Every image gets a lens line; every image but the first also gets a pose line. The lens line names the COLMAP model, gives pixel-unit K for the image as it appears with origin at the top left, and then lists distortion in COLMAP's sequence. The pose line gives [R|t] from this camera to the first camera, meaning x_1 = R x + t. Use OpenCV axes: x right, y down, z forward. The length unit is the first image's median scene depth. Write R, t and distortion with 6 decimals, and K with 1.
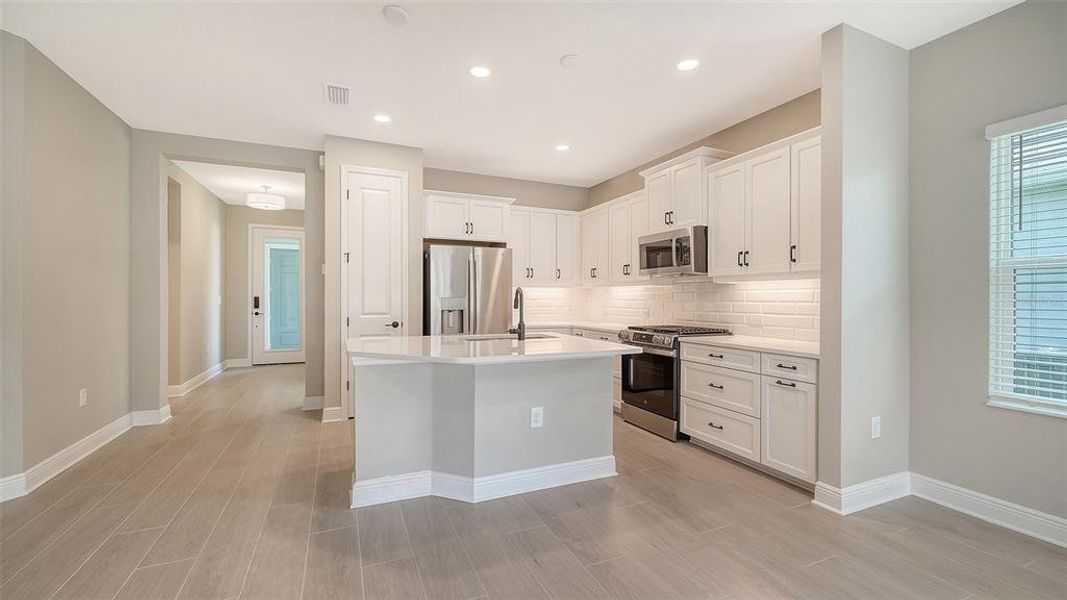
lens RADIAL K [[434.6, 0, 534.3], [0, 434.6, 296.9], [0, 0, 1]] dist [-0.000104, -0.000616]
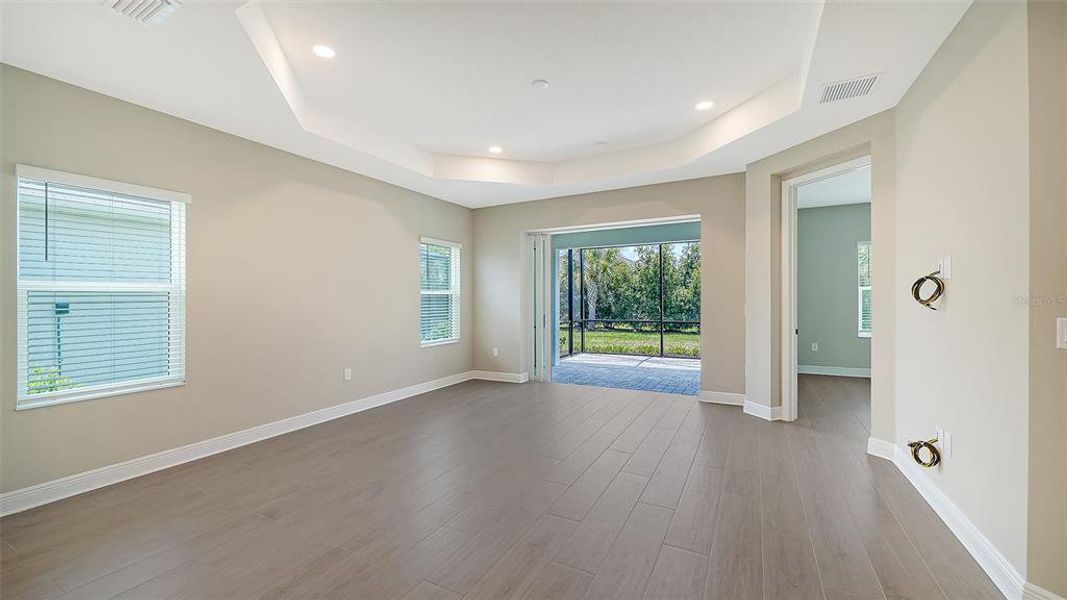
lens RADIAL K [[420.6, 0, 524.8], [0, 420.6, 300.5], [0, 0, 1]] dist [0.002613, -0.001119]
pose [[-0.598335, -0.000888, 0.801246, -0.364641], [0.006207, 0.999964, 0.005743, -0.020921], [-0.801222, 0.008409, -0.598308, 0.345916]]
